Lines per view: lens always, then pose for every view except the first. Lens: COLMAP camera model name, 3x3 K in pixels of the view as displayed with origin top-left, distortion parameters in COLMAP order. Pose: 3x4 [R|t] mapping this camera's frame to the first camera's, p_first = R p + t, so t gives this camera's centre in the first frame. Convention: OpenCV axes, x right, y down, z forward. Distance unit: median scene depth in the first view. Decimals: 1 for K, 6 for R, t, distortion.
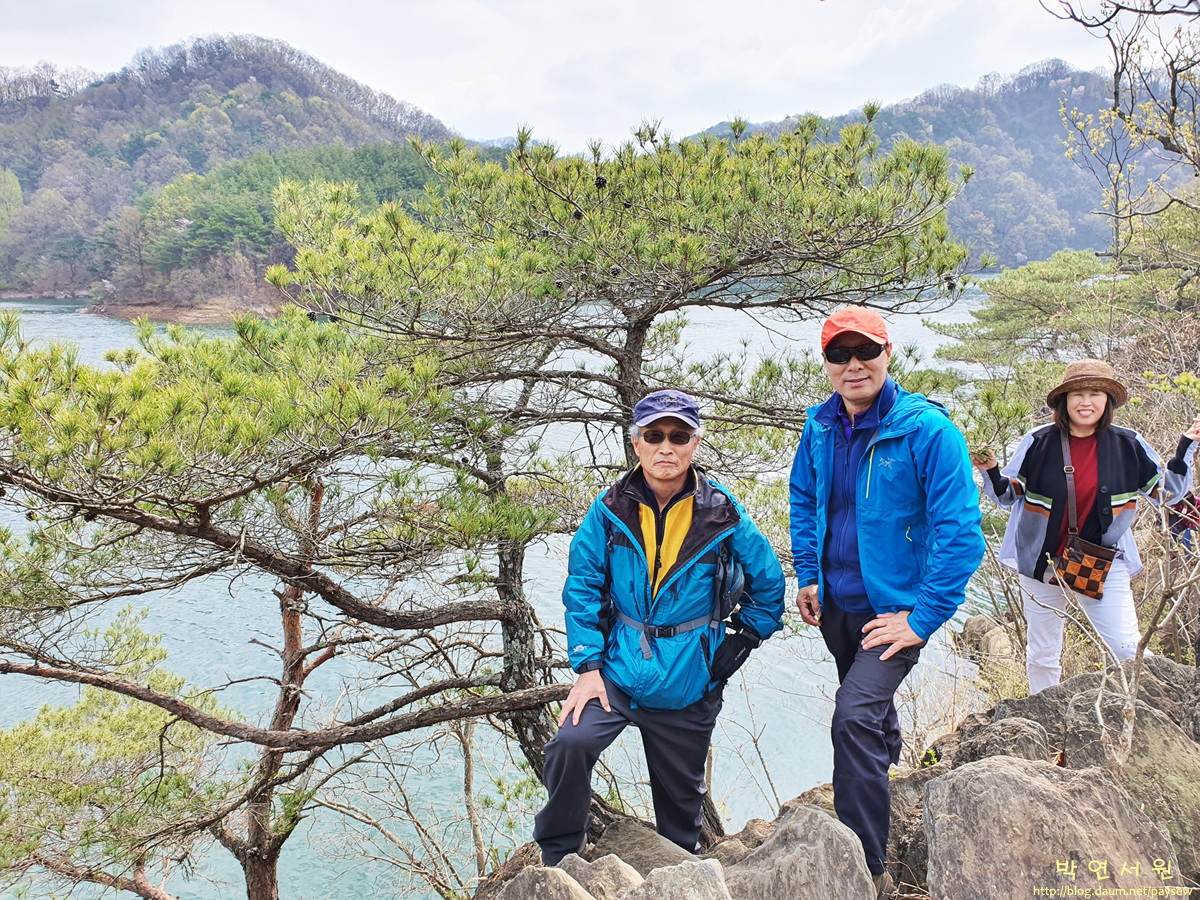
lens RADIAL K [[903.8, 0, 599.2], [0, 903.8, 438.6], [0, 0, 1]] dist [-0.060882, -0.004035]
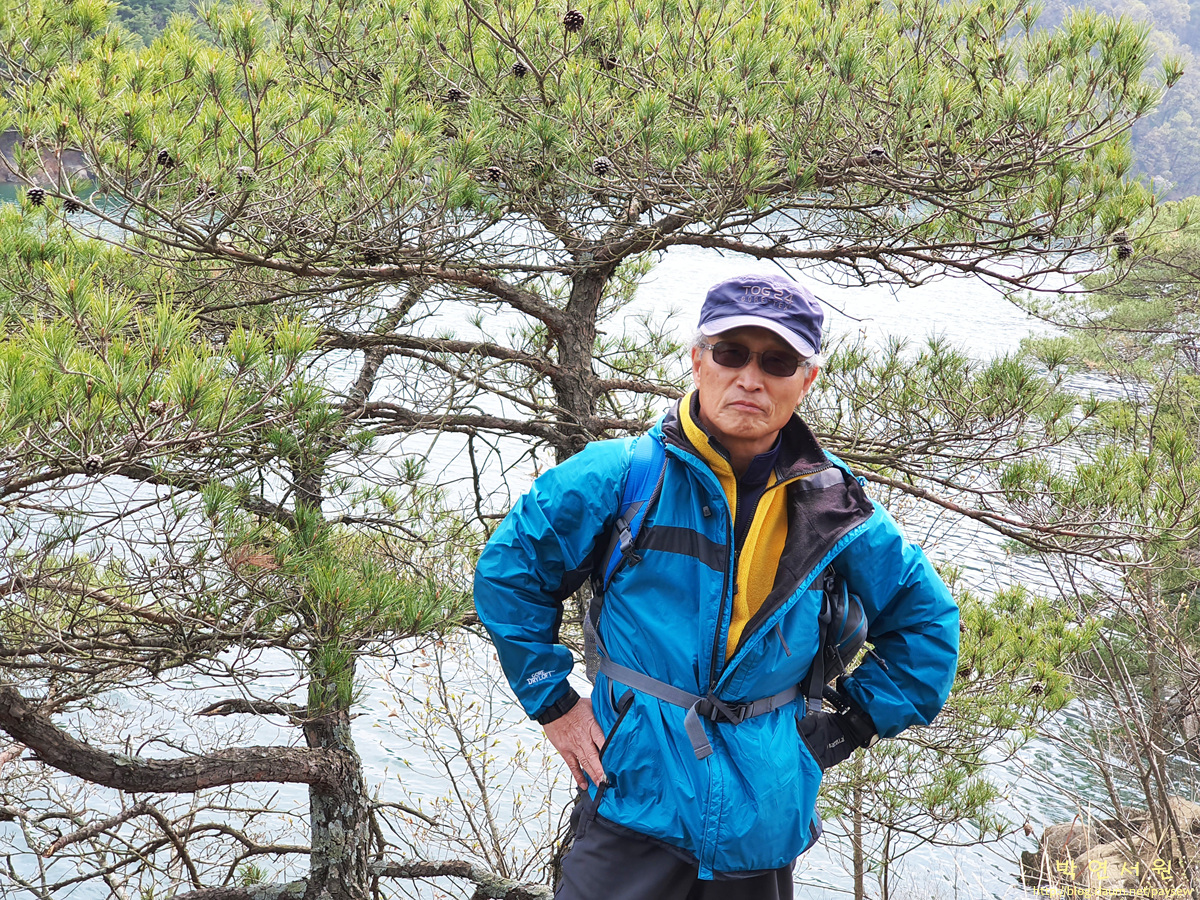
lens RADIAL K [[1829.9, 0, 600.0], [0, 1829.9, 455.1], [0, 0, 1]] dist [-0.029182, 0.000000]
pose [[0.980861, 0.070469, 0.181509, -0.148710], [-0.069575, 0.997513, -0.011295, 0.001702], [-0.181854, -0.001550, 0.983324, -0.123939]]
